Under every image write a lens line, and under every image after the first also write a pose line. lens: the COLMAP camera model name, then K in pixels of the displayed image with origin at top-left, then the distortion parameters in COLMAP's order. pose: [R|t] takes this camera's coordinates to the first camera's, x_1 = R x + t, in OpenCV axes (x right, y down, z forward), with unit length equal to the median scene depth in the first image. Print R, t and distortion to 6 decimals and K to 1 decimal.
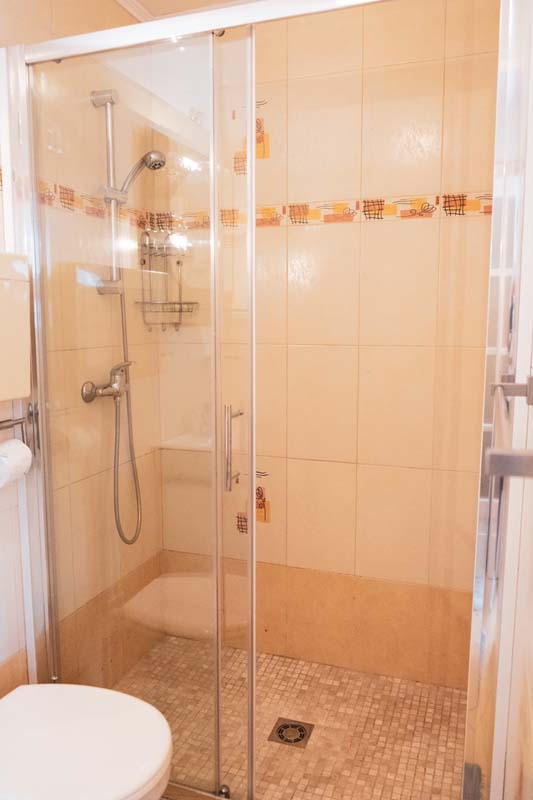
lens RADIAL K [[627.2, 0, 276.4], [0, 627.2, 393.6], [0, 0, 1]] dist [-0.024813, 0.007743]
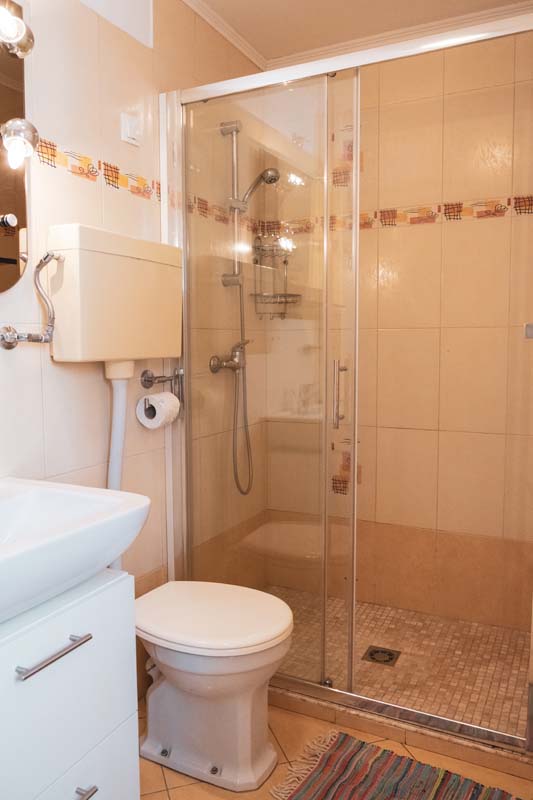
lens RADIAL K [[627.2, 0, 276.1], [0, 627.2, 389.5], [0, 0, 1]] dist [-0.024813, 0.007743]
pose [[0.992683, 0.005532, -0.120626, -0.032791], [-0.010405, 0.999153, -0.039809, 0.093372], [0.120304, 0.040772, 0.991899, -0.198605]]
